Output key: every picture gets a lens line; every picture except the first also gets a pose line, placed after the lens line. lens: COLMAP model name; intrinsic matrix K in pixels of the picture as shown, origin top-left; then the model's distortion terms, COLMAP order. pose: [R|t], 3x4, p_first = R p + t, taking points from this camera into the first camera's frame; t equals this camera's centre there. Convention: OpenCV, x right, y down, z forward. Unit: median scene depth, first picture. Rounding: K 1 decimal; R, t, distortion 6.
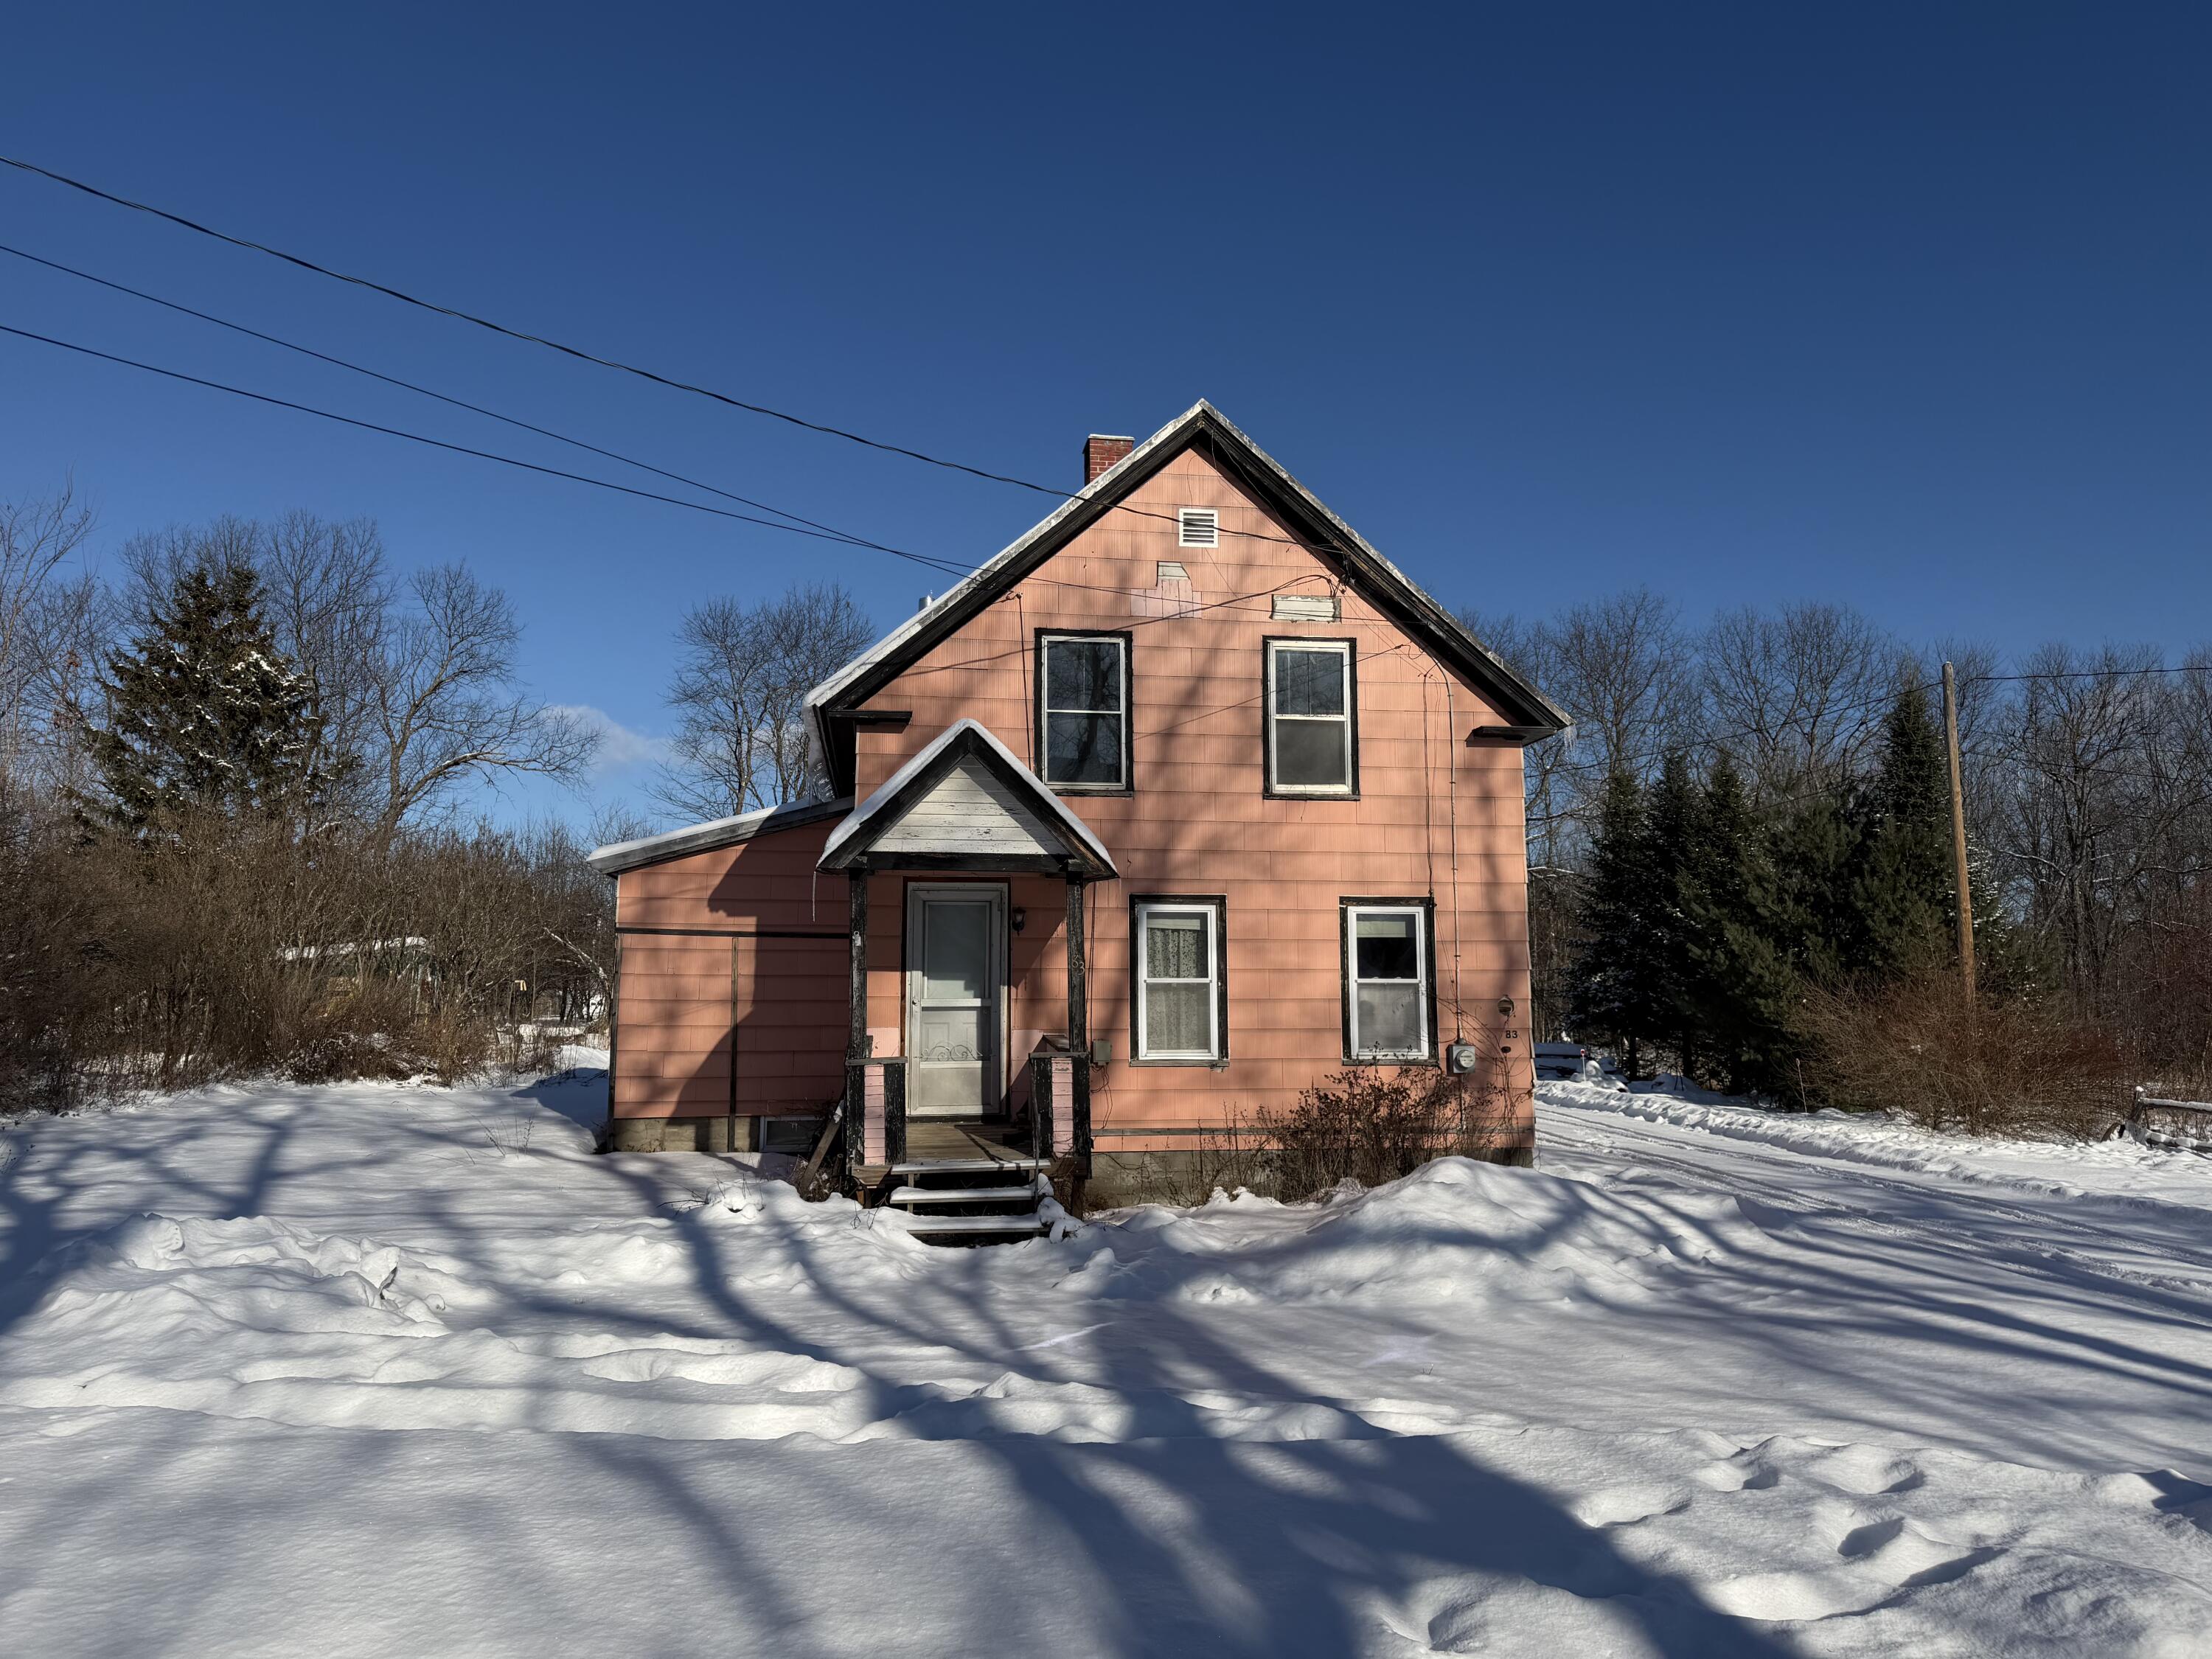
lens RADIAL K [[1529.4, 0, 1110.5], [0, 1529.4, 845.1], [0, 0, 1]] dist [0.093198, -0.111042]
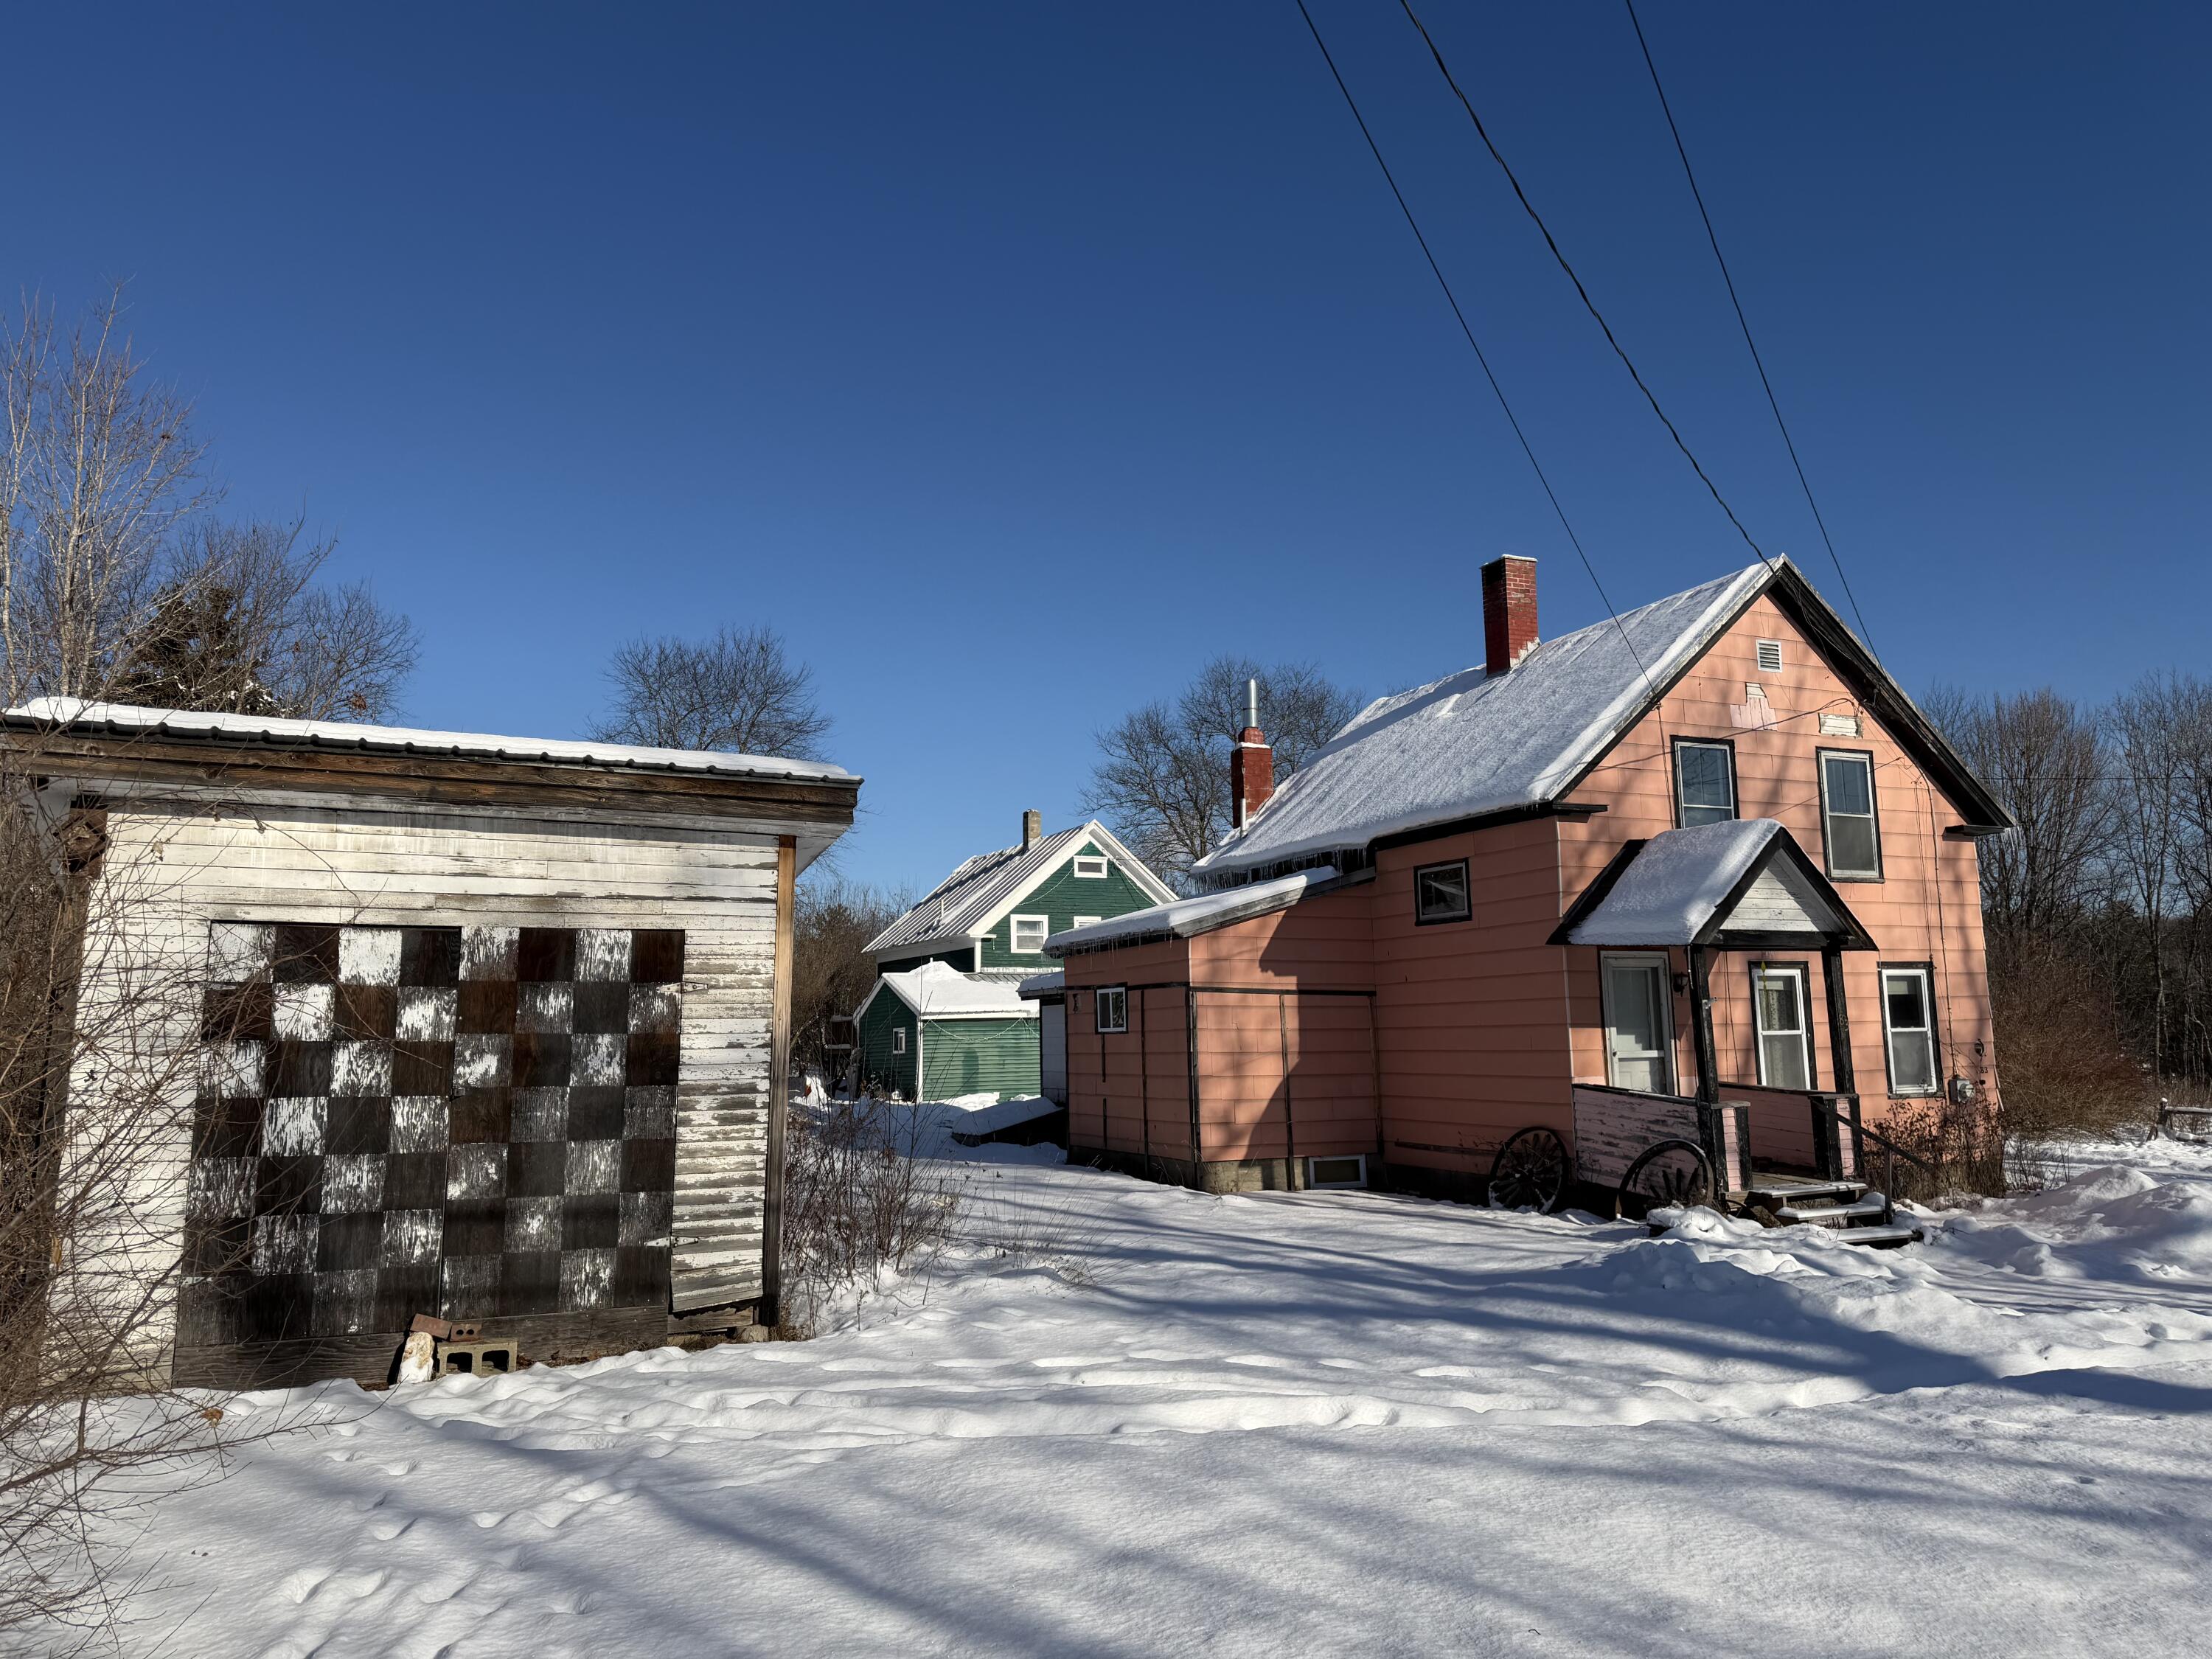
lens RADIAL K [[1511.1, 0, 1055.5], [0, 1511.1, 839.1], [0, 0, 1]] dist [0.002220, -0.042334]
pose [[0.972156, 0.018264, 0.233623, -0.768889], [-0.011815, 0.999510, -0.028975, -0.021481], [-0.234038, 0.025408, 0.971895, -0.020528]]
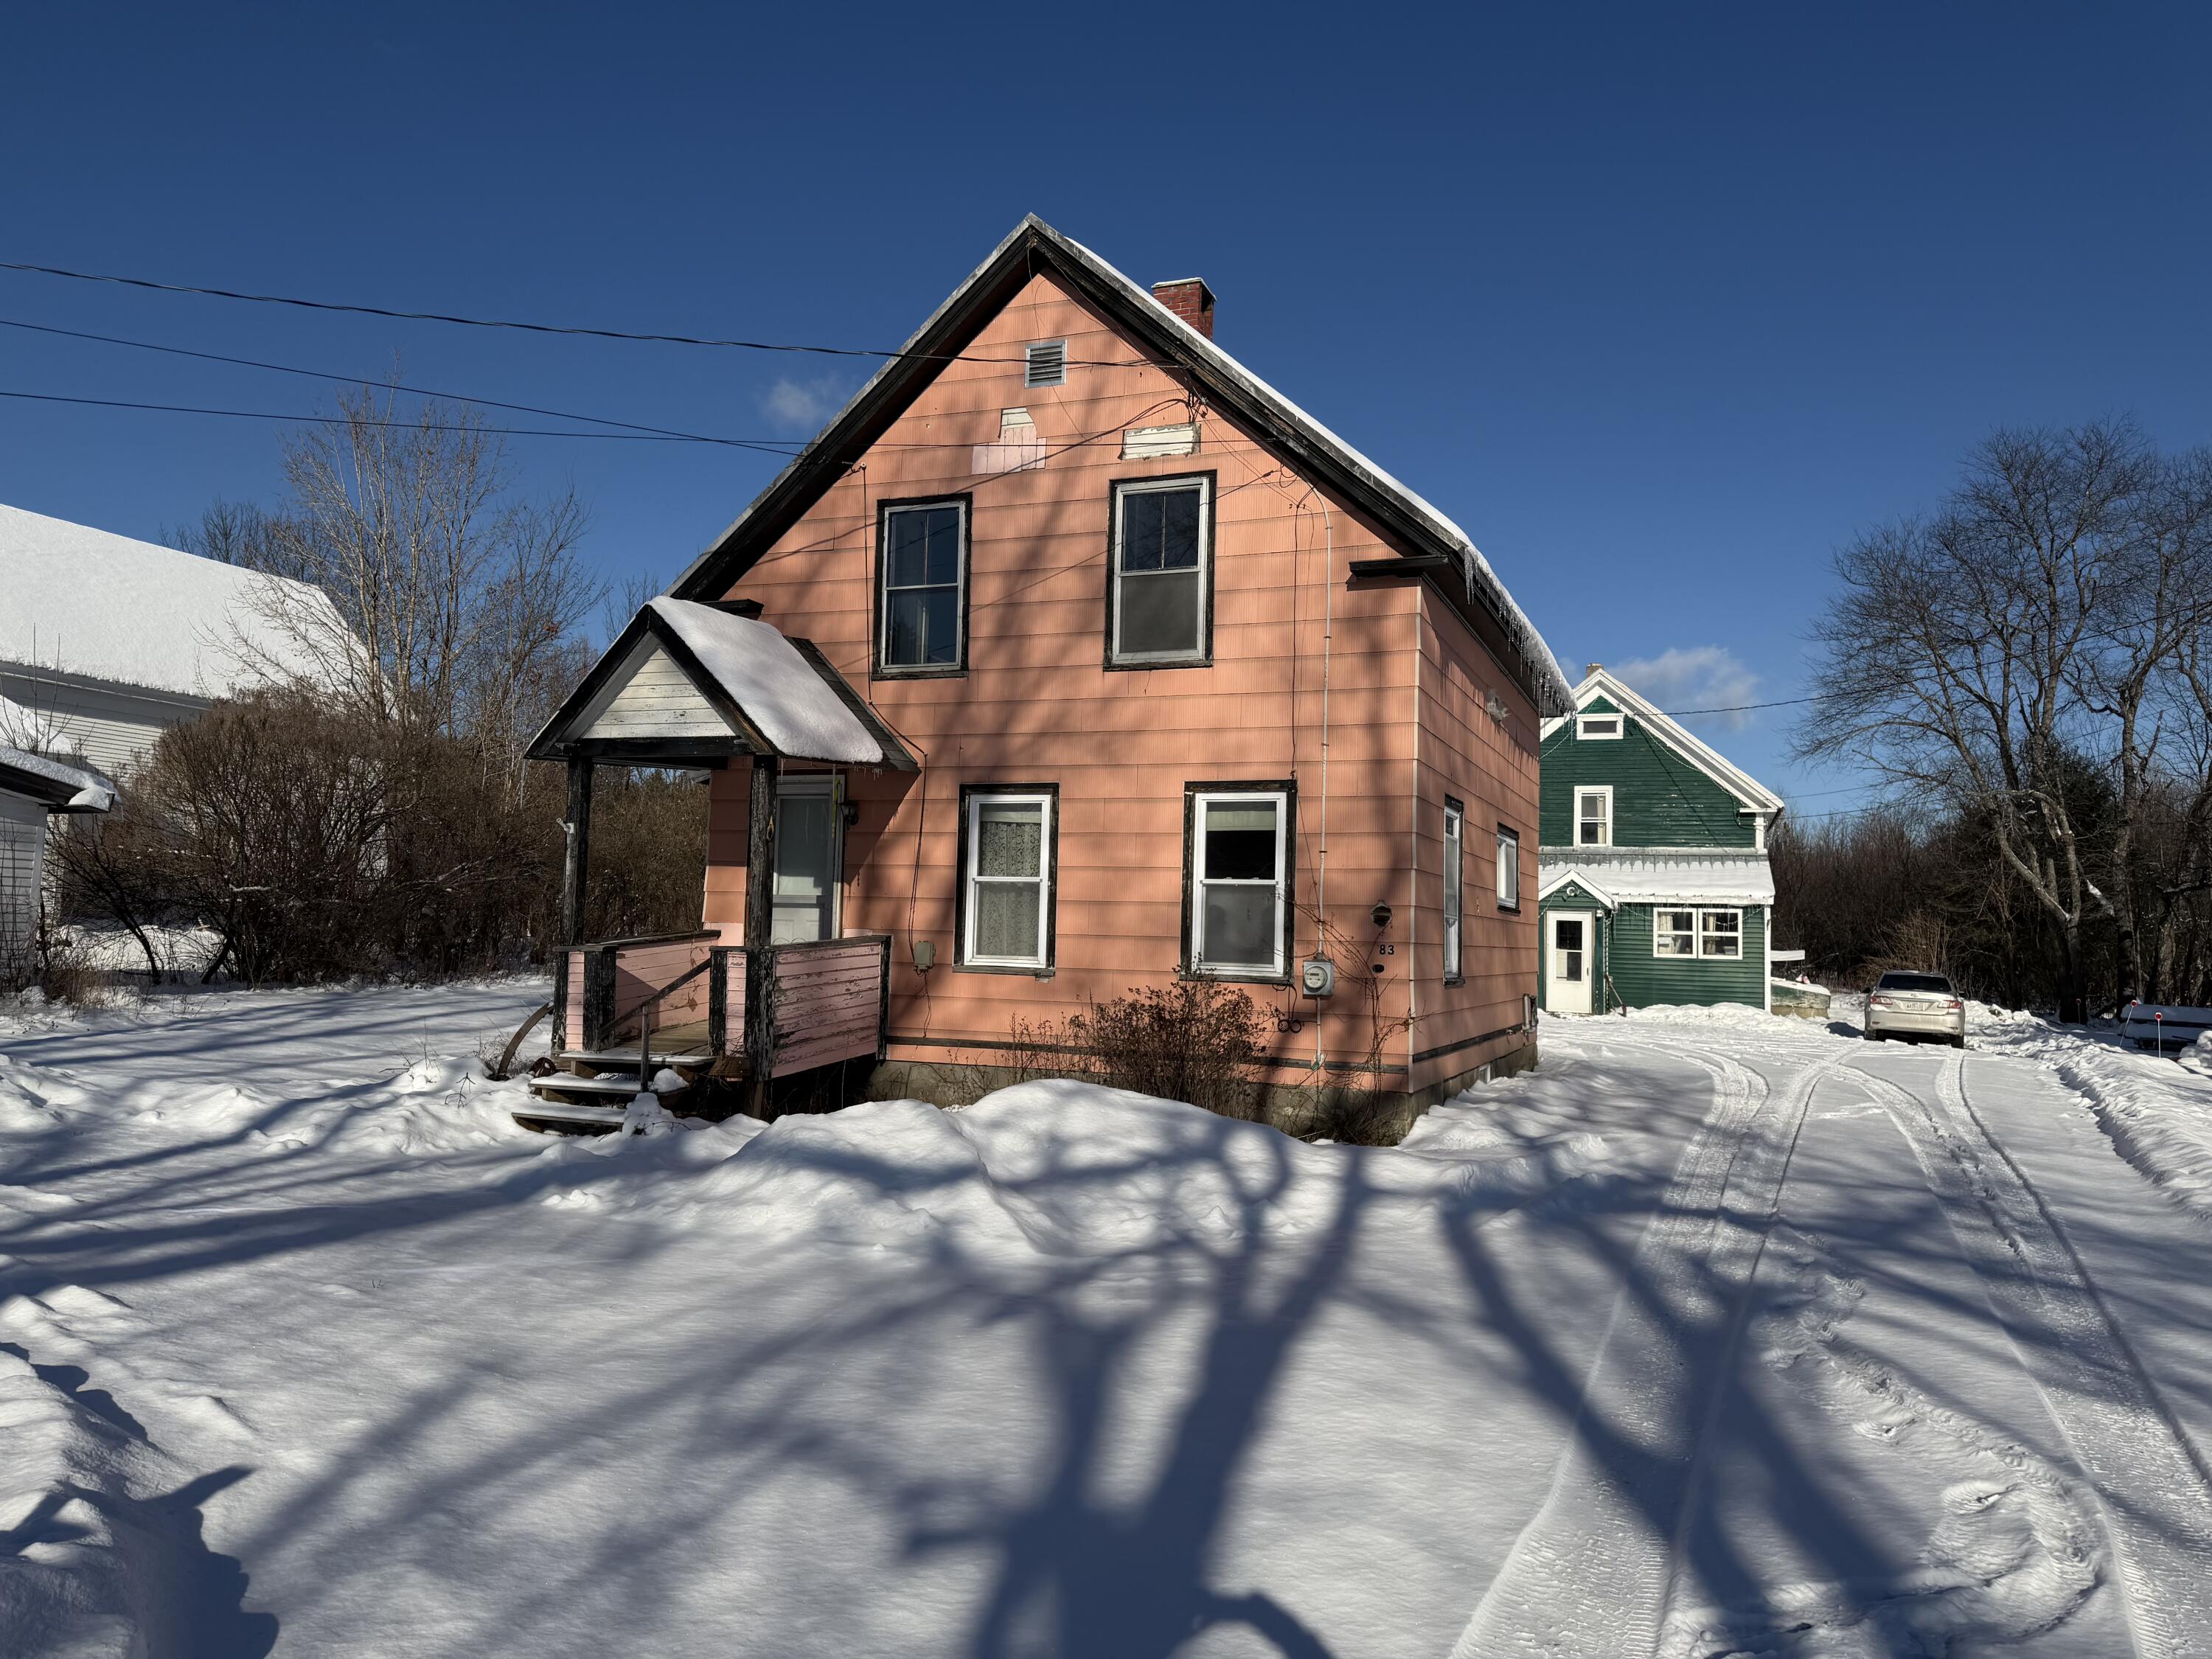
lens RADIAL K [[1529.4, 0, 1110.5], [0, 1529.4, 845.1], [0, 0, 1]] dist [0.093198, -0.111042]
pose [[0.867572, -0.004518, -0.497291, 0.529003], [0.023413, 0.999221, 0.031769, 0.040569], [0.496760, -0.039205, 0.867002, 0.246572]]
